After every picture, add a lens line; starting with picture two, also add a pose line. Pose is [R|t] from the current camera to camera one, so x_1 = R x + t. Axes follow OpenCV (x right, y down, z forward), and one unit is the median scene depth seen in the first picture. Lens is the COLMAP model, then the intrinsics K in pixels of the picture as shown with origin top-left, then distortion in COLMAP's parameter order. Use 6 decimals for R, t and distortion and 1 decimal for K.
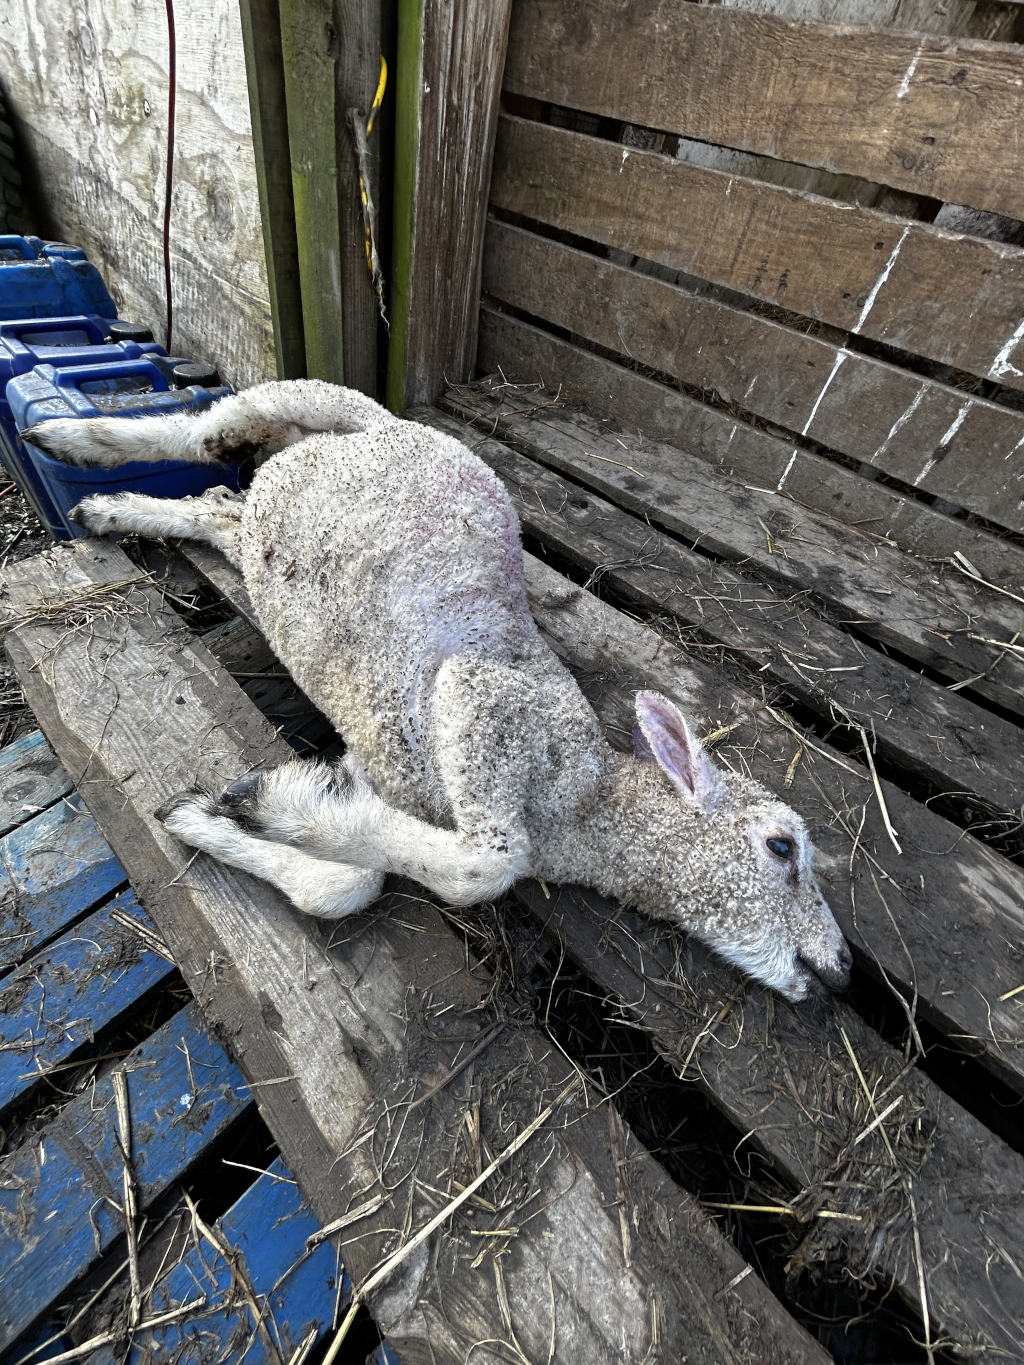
lens RADIAL K [[548.0, 0, 511.2], [0, 548.0, 676.7], [0, 0, 1]] dist [0.000216, -0.000011]
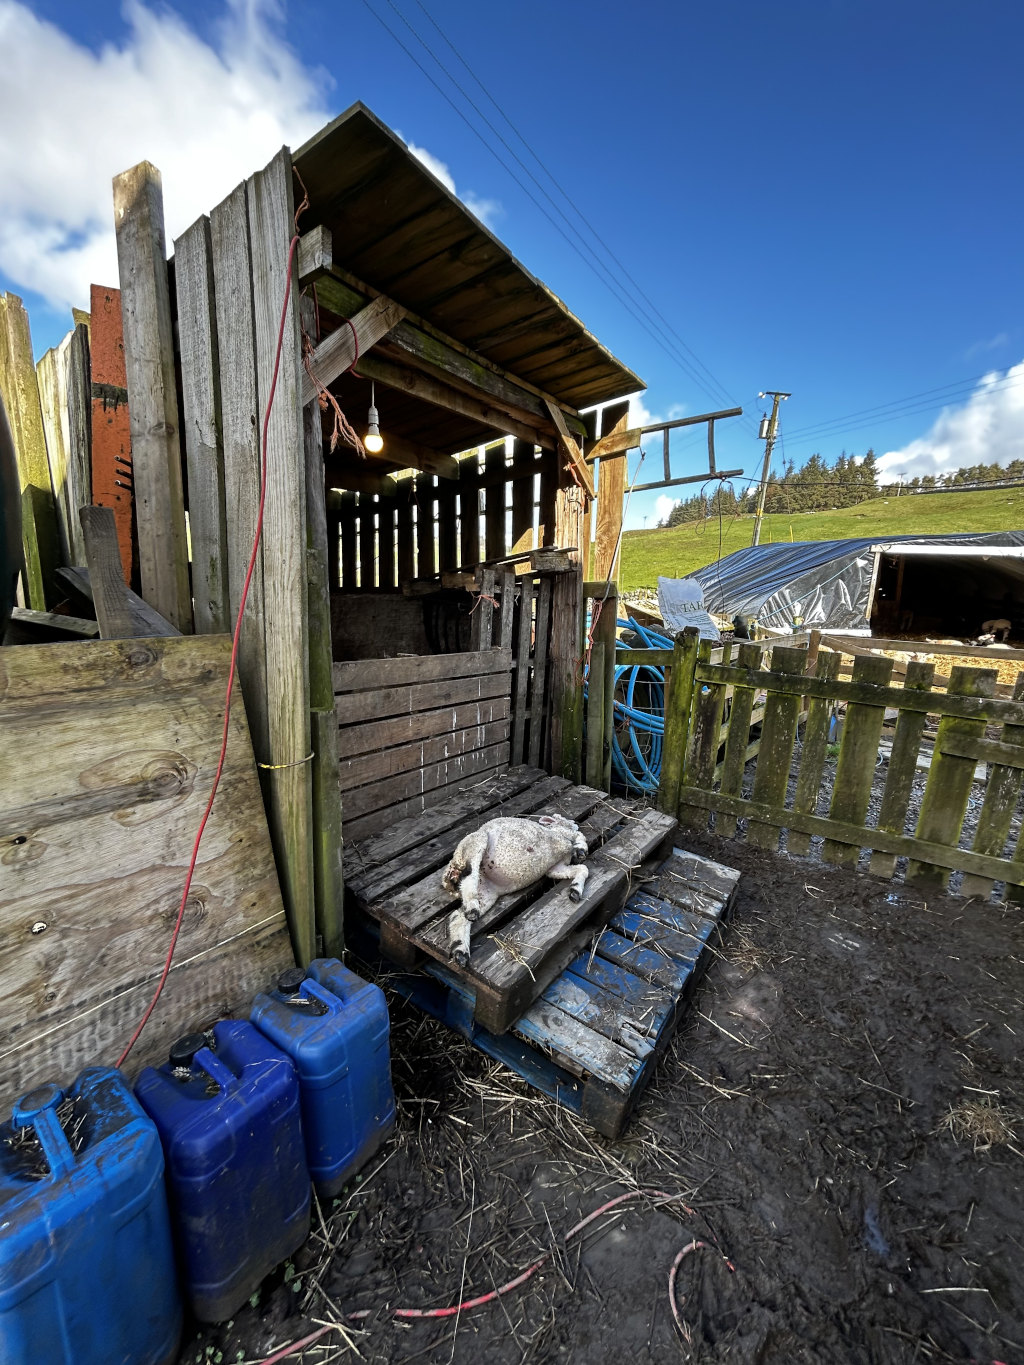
lens RADIAL K [[548.0, 0, 513.5], [0, 548.0, 683.1], [0, 0, 1]] dist [0.000216, -0.000011]
pose [[-0.136421, -0.286383, 0.948353, -2.705844], [0.708509, 0.640877, 0.295451, -1.594826], [-0.692390, 0.712223, 0.115476, -0.226261]]
